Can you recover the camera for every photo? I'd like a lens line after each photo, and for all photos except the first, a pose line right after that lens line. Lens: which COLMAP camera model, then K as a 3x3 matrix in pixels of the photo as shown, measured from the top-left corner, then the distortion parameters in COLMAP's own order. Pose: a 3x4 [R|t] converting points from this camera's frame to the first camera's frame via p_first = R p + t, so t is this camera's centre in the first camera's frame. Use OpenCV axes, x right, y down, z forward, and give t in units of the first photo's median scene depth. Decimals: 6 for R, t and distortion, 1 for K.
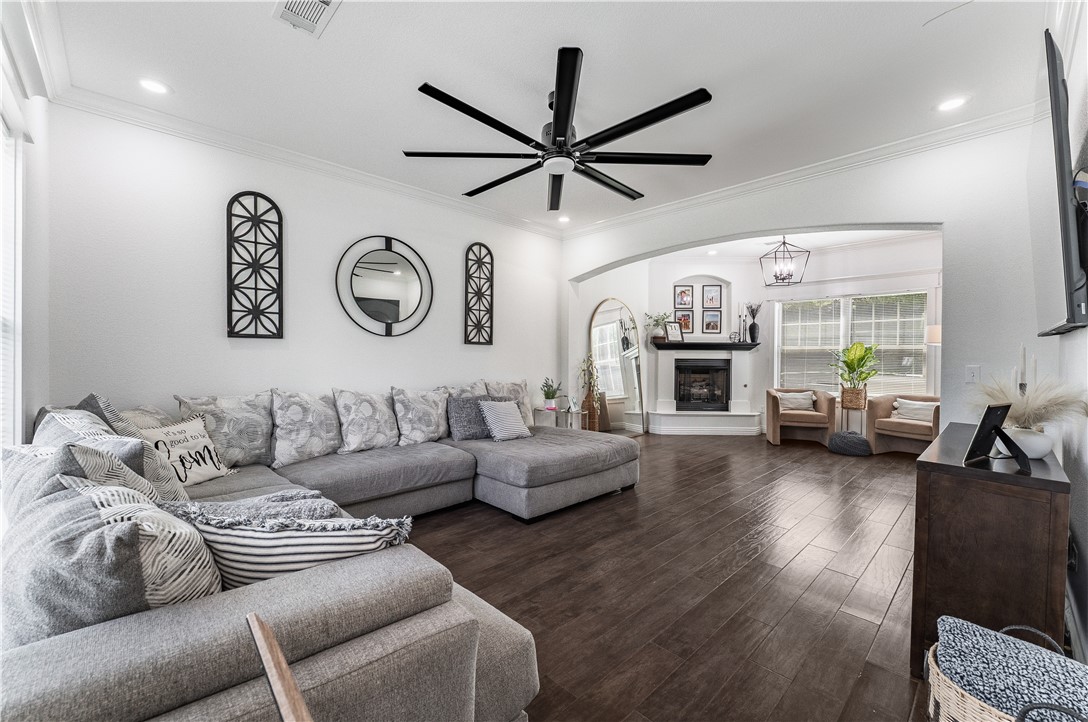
lens RADIAL K [[438.4, 0, 550.8], [0, 438.4, 356.7], [0, 0, 1]] dist [-0.001087, -0.000480]
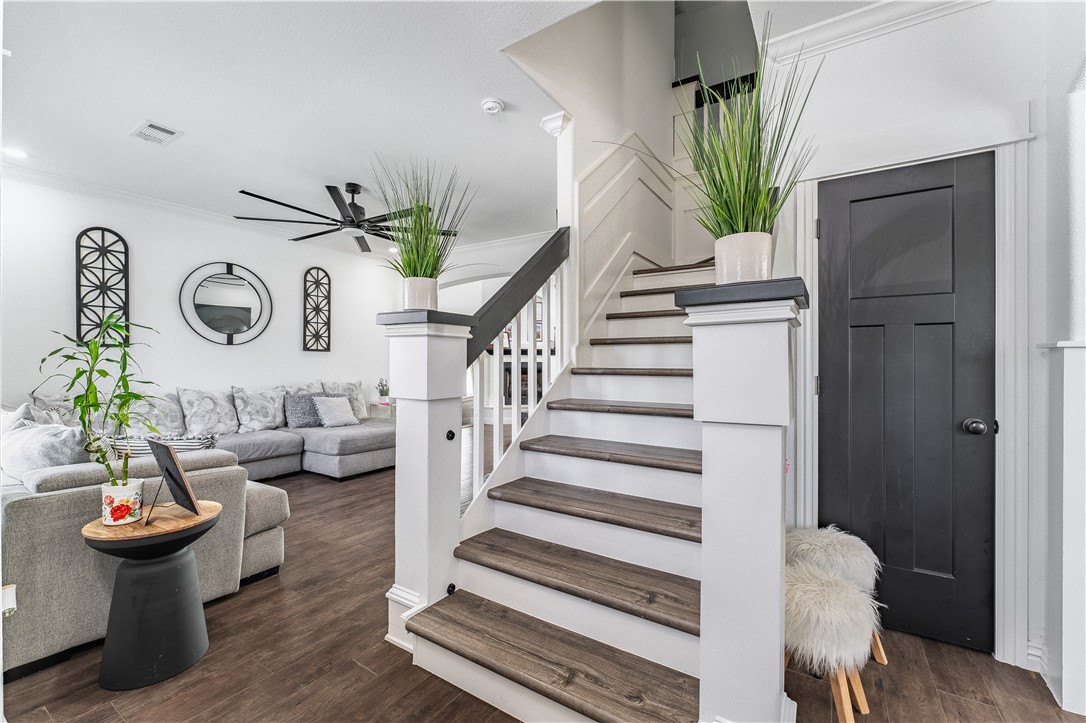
lens RADIAL K [[445.4, 0, 540.4], [0, 445.4, 358.9], [0, 0, 1]] dist [0.002480, -0.000268]
pose [[0.975353, -0.005431, 0.220582, 0.221962], [0.006683, 0.999966, -0.004930, 0.004178], [-0.220548, 0.006283, 0.975356, -0.446931]]
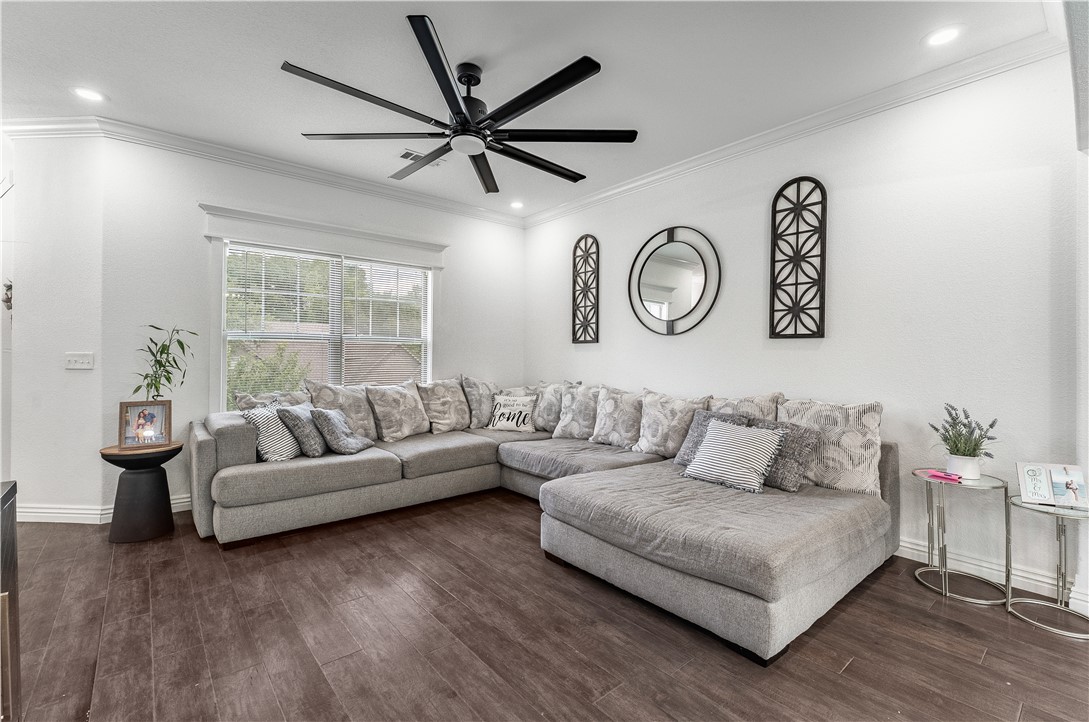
lens RADIAL K [[483.8, 0, 550.3], [0, 483.8, 356.9], [0, 0, 1]] dist [0.004127, 0.000069]
pose [[-0.071339, 0.003038, -0.997448, 0.761094], [0.000494, 0.999995, 0.003010, -0.004000], [0.997452, -0.000278, -0.071340, 0.934443]]
